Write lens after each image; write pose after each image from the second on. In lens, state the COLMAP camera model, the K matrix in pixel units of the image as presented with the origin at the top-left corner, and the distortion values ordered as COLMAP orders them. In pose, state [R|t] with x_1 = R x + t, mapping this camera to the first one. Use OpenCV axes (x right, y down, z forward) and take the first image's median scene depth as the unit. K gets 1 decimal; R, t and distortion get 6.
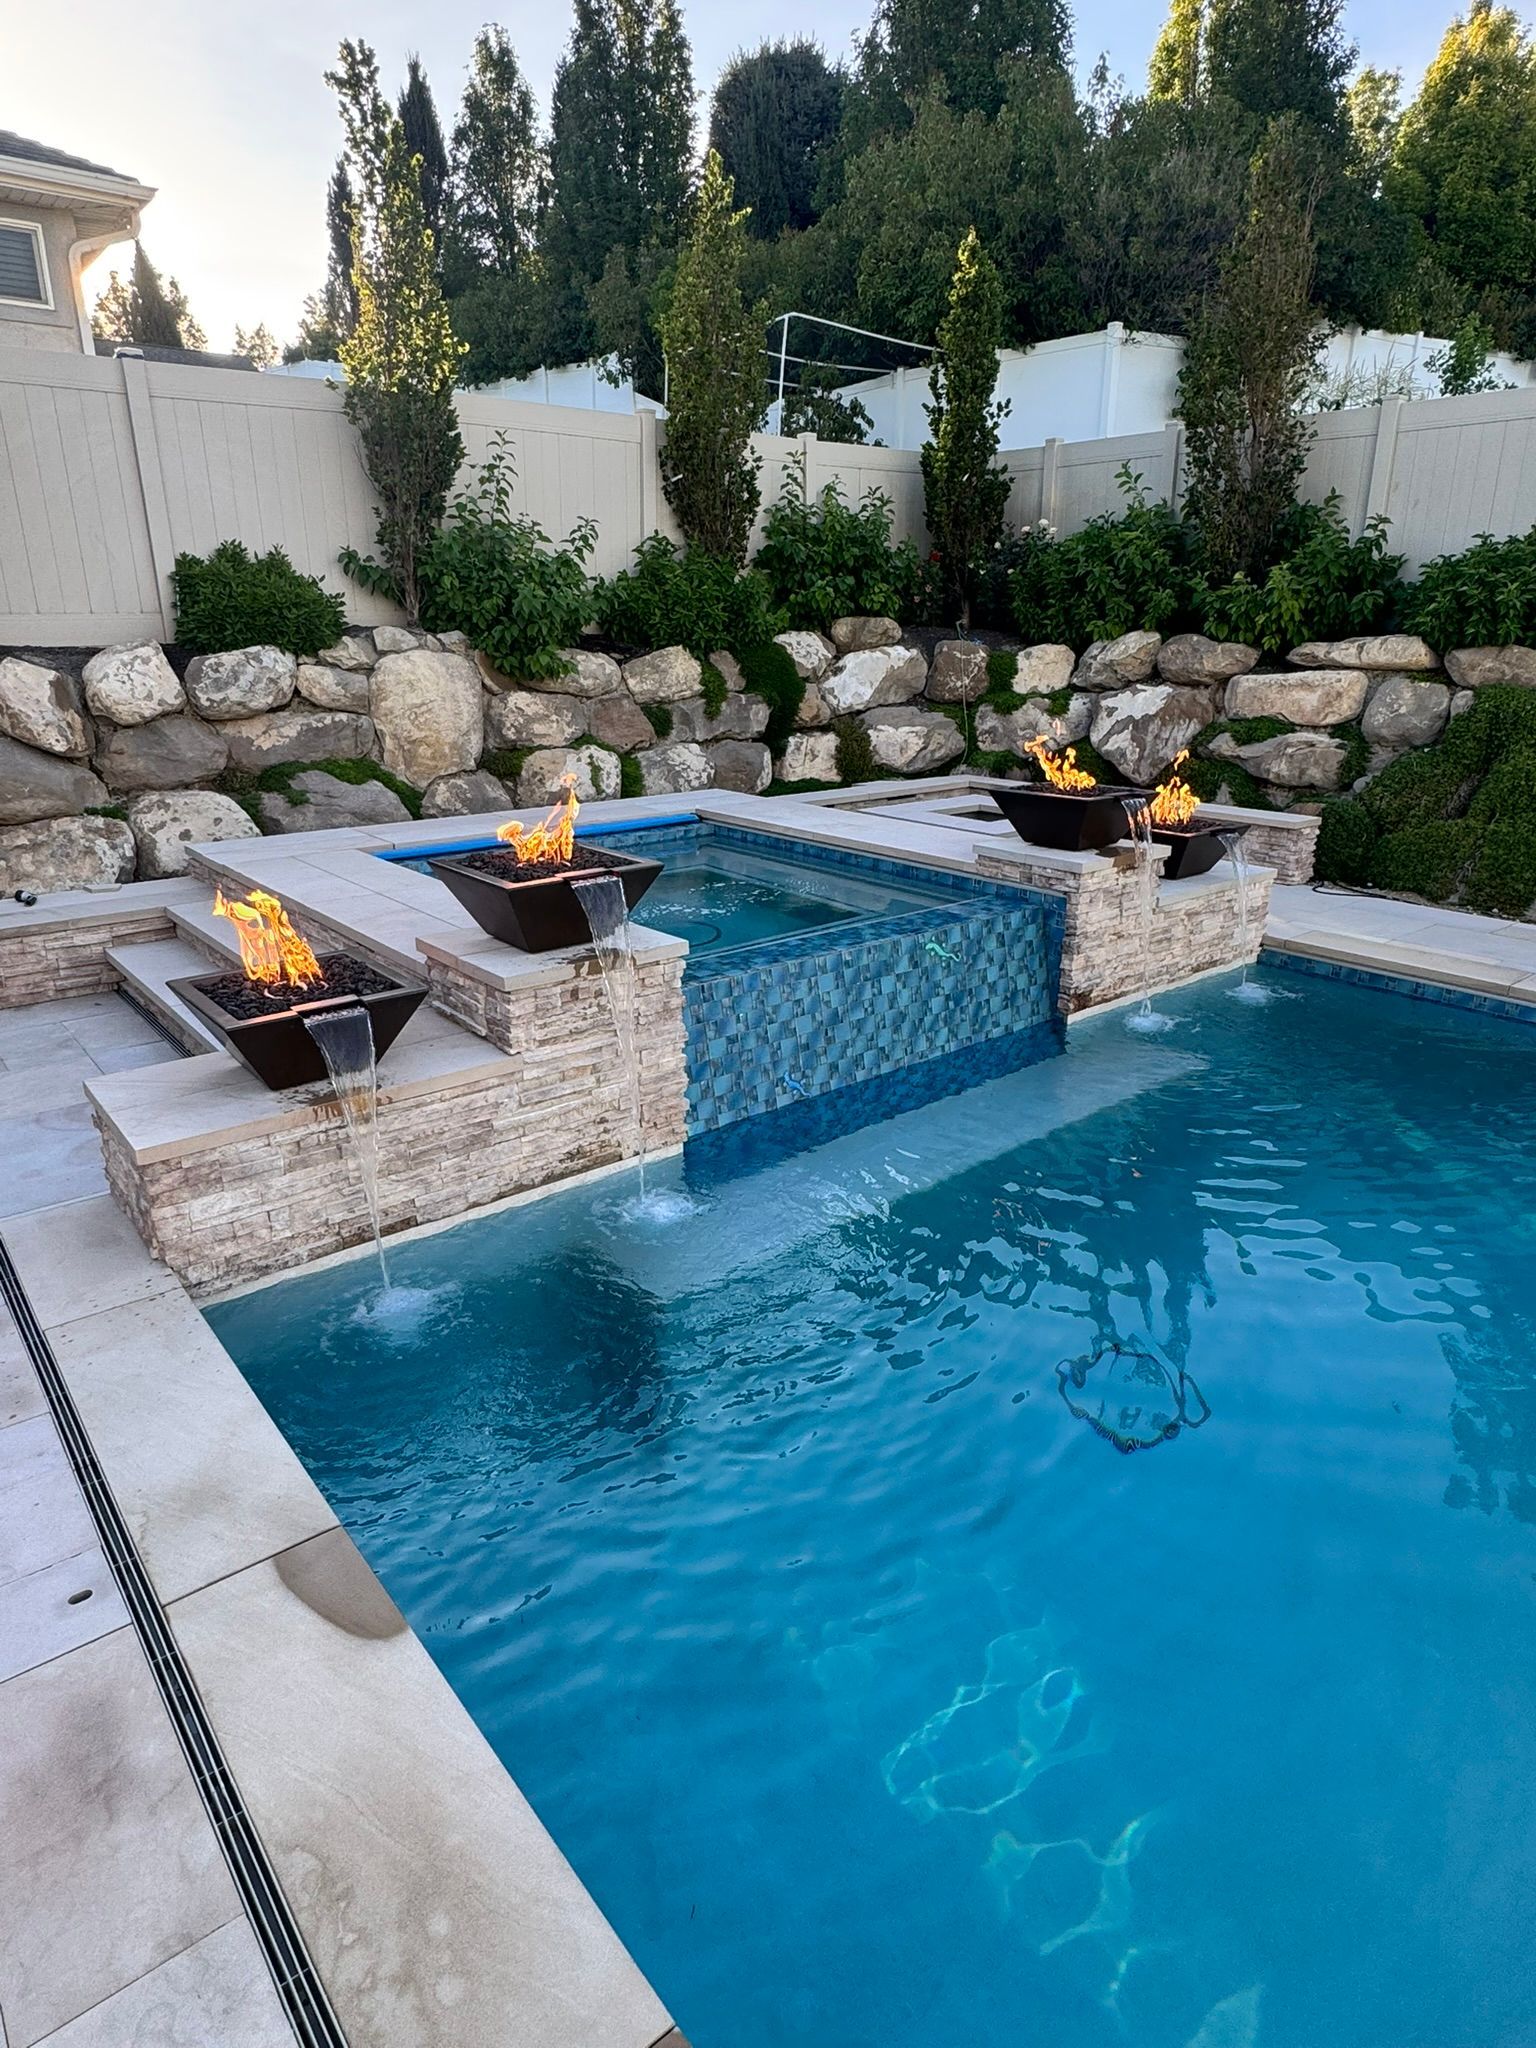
lens RADIAL K [[1196.3, 0, 769.3], [0, 1196.3, 1013.2], [0, 0, 1]] dist [-0.000680, -0.000803]
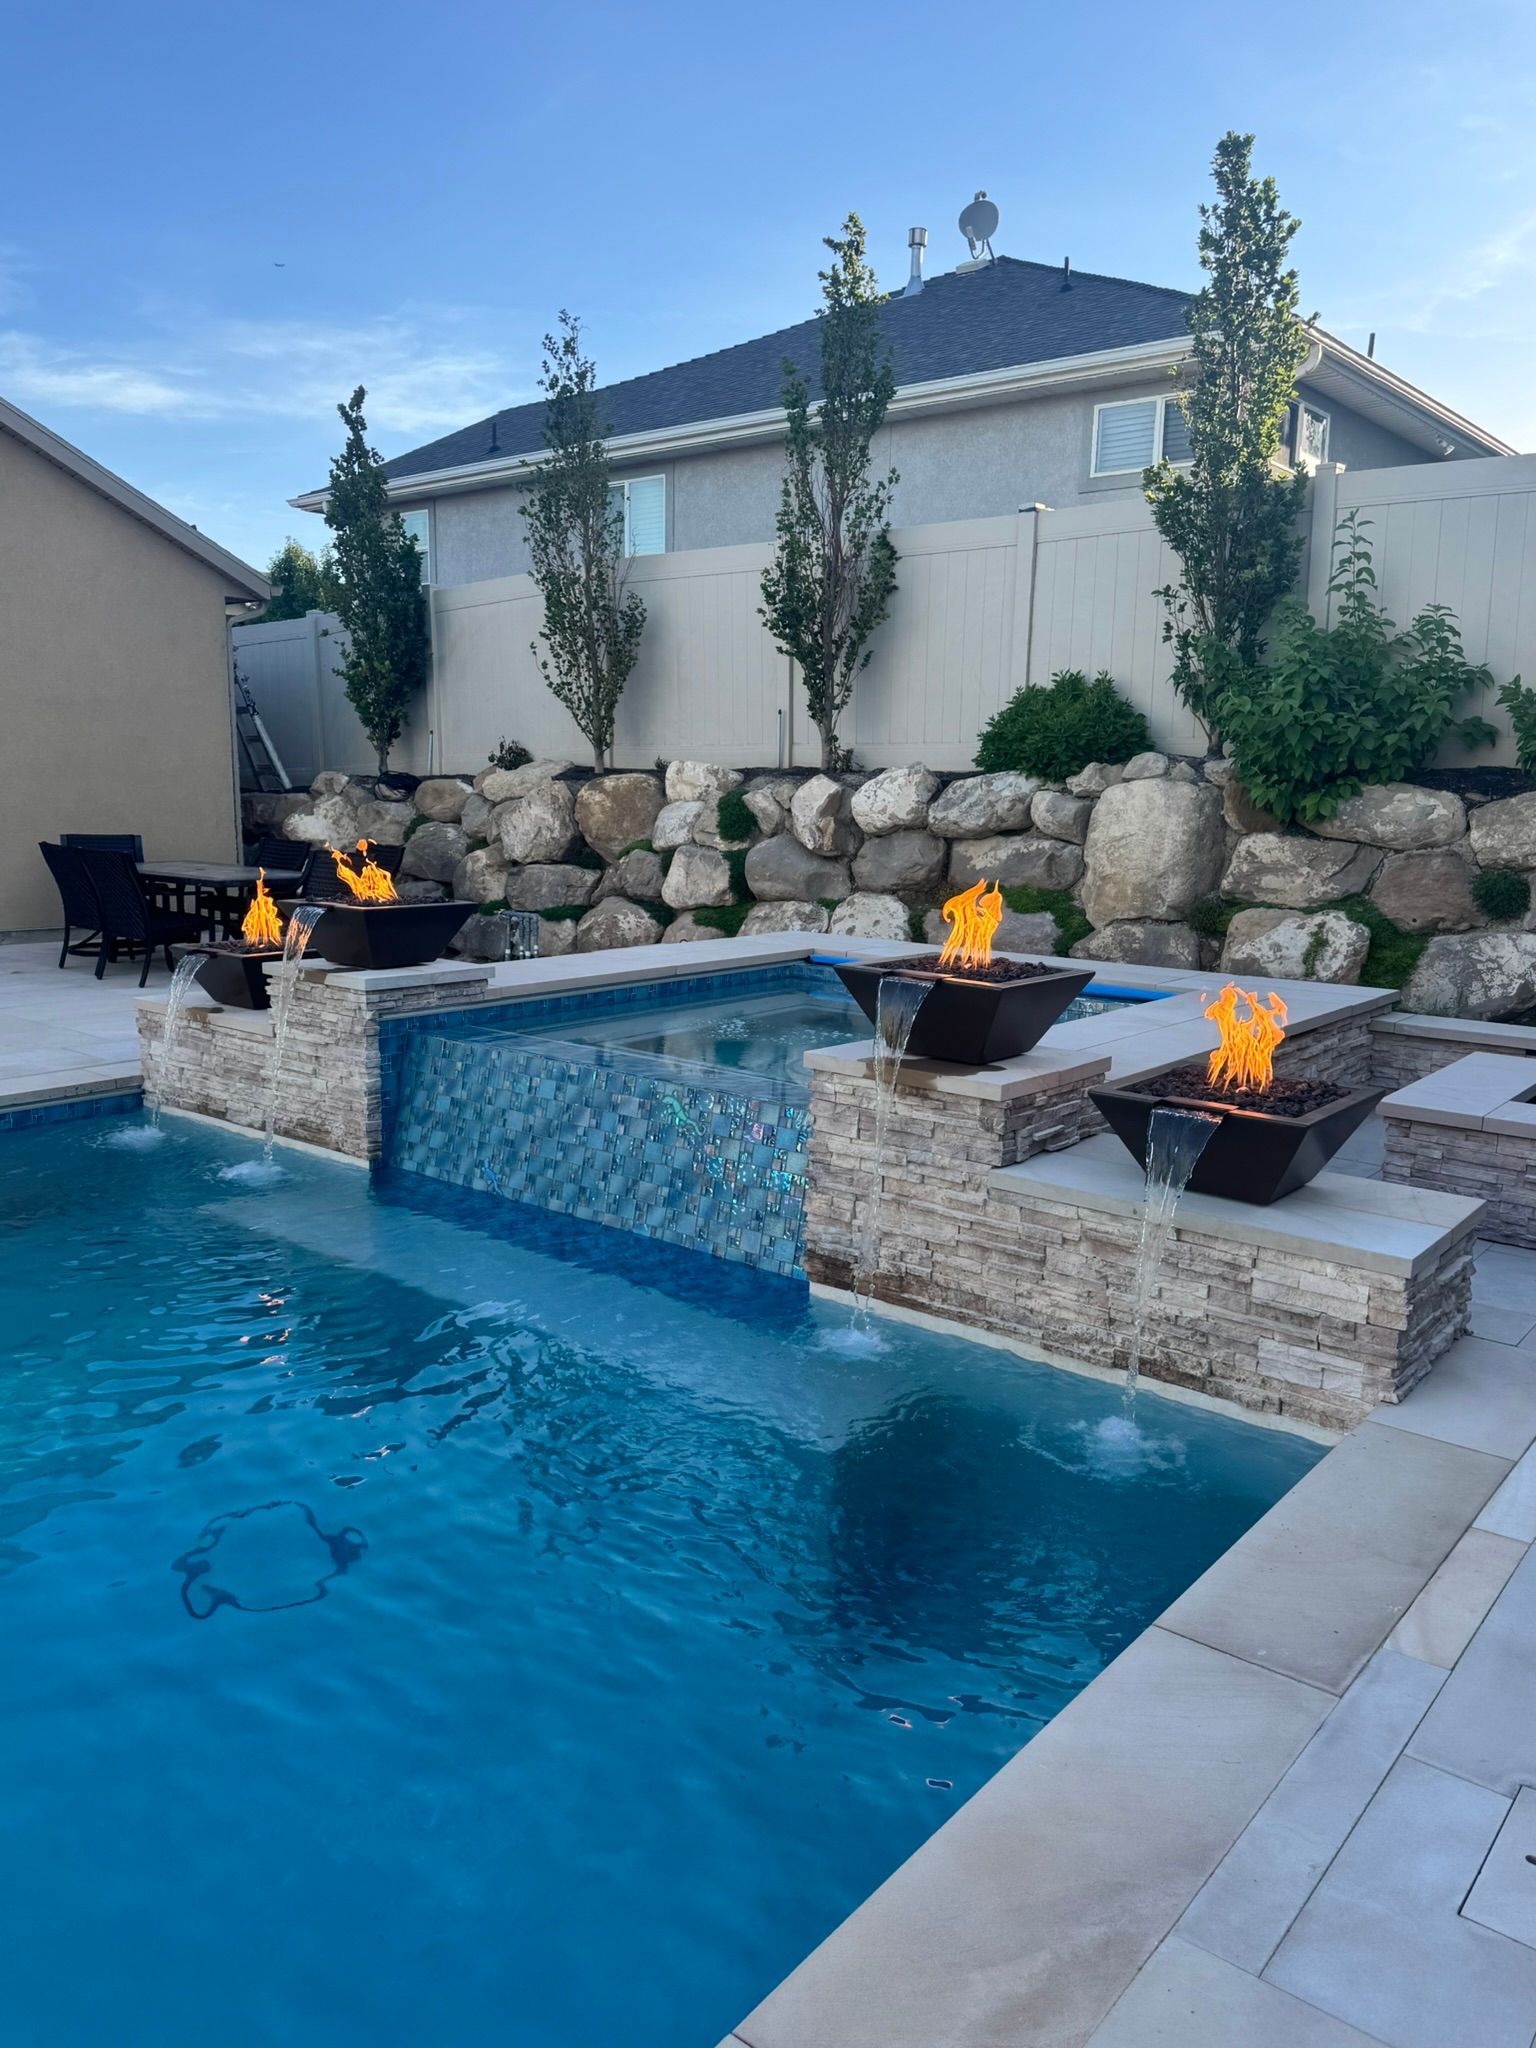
lens RADIAL K [[1487.5, 0, 768.0], [0, 1487.5, 1024.0], [0, 0, 1]] dist [0.160579, -0.314205]
pose [[0.201376, 0.163799, -0.965721, 0.758569], [-0.325227, 0.941168, 0.091817, -0.149431], [0.923945, 0.295589, 0.242801, 0.544596]]
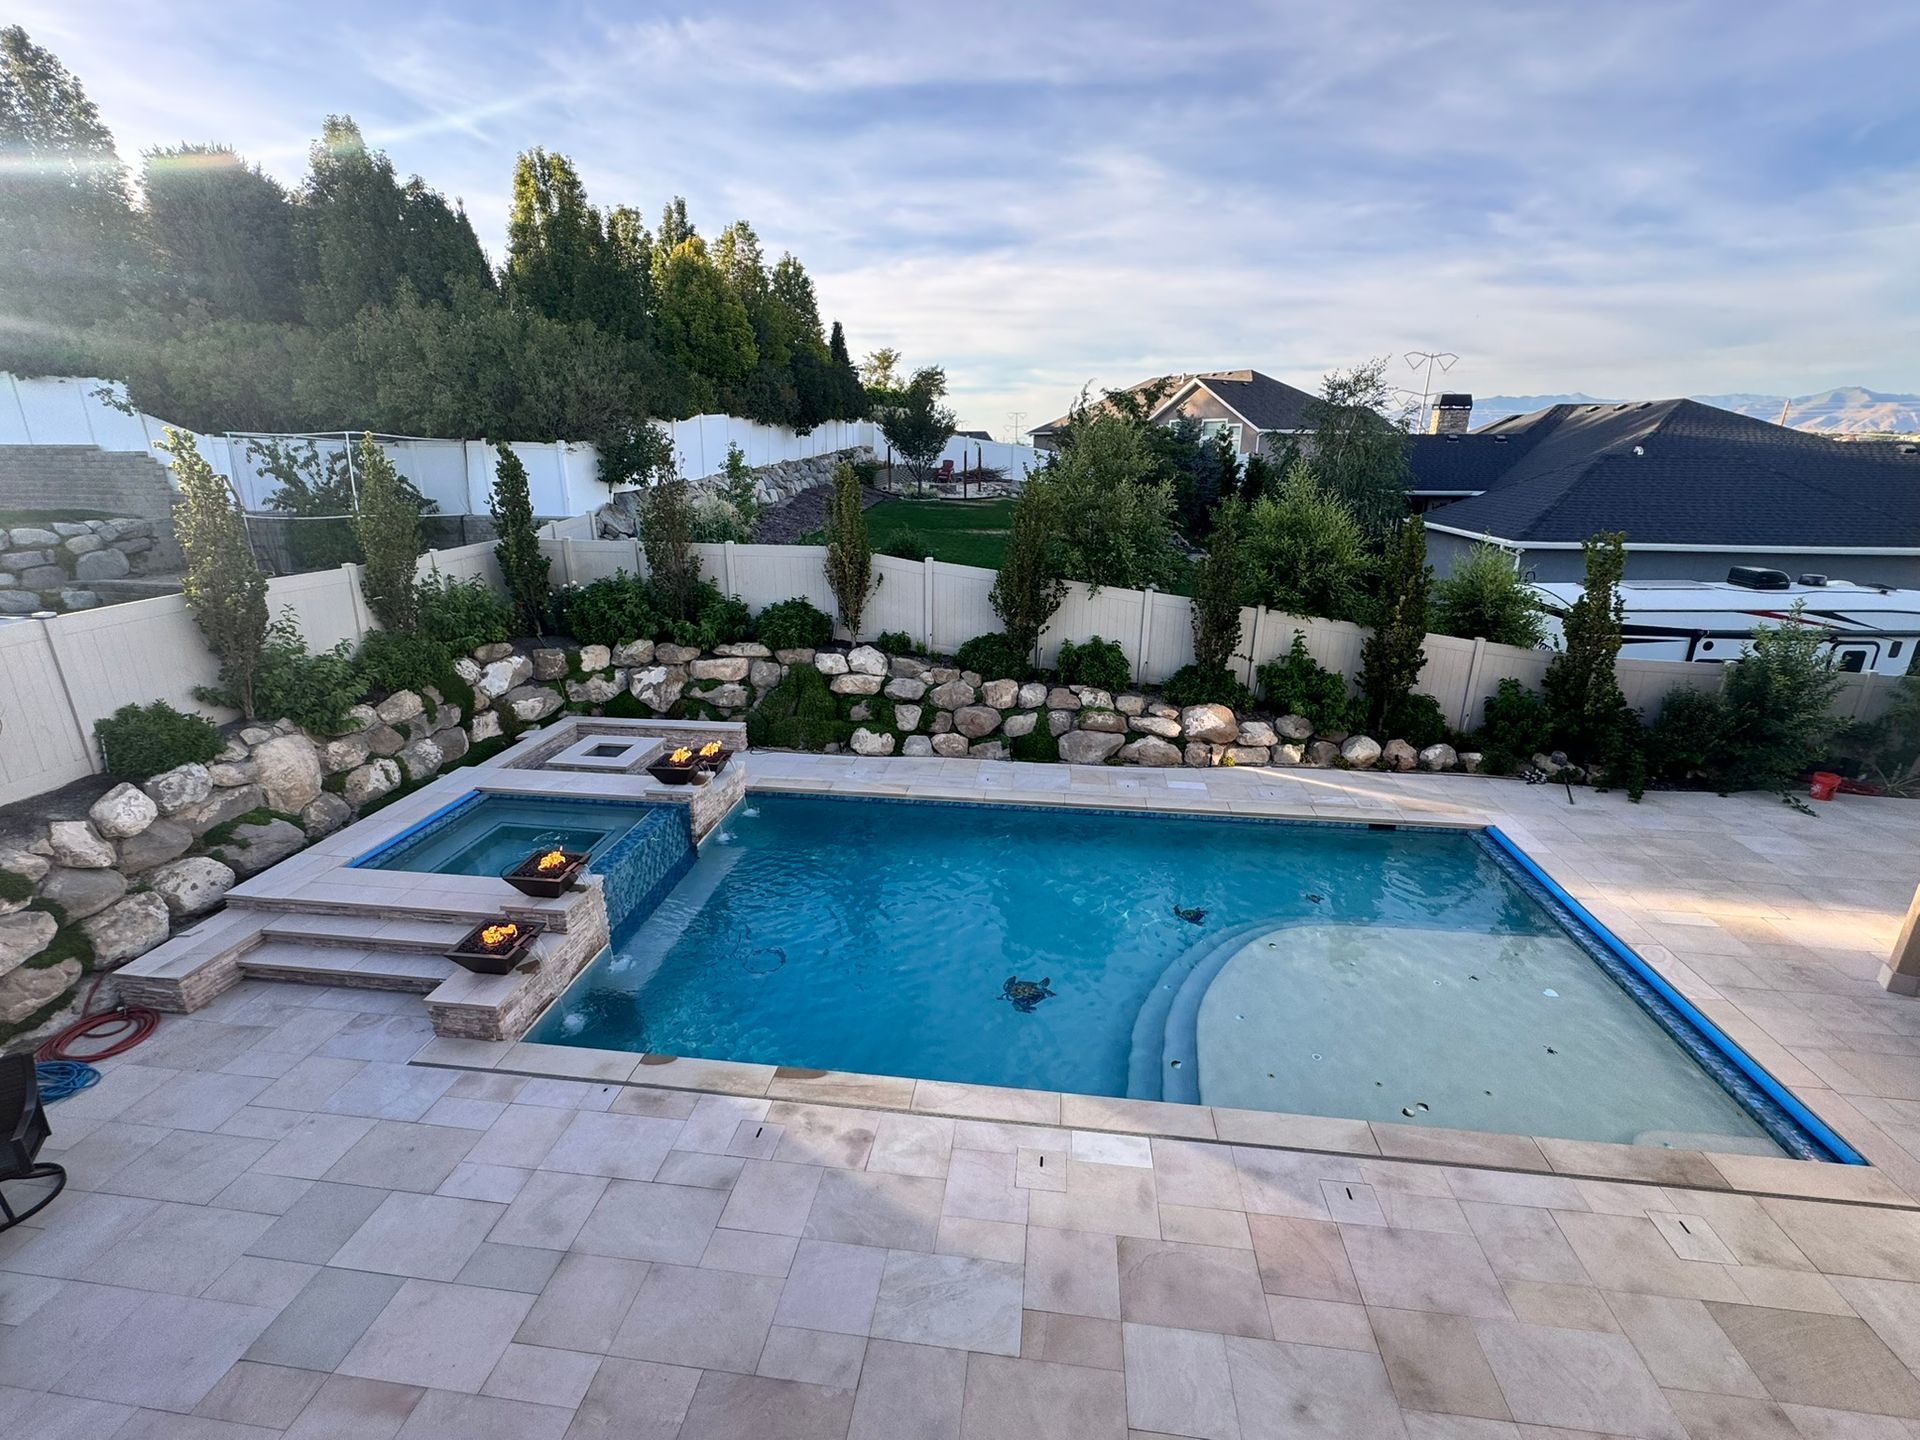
lens RADIAL K [[847.9, 0, 954.2], [0, 847.9, 720.5], [0, 0, 1]] dist [-0.003162, 0.000235]
pose [[0.725878, -0.209902, 0.655013, -0.389256], [0.212814, 0.974108, 0.076320, -0.217050], [-0.654073, 0.083996, 0.751754, -0.625914]]
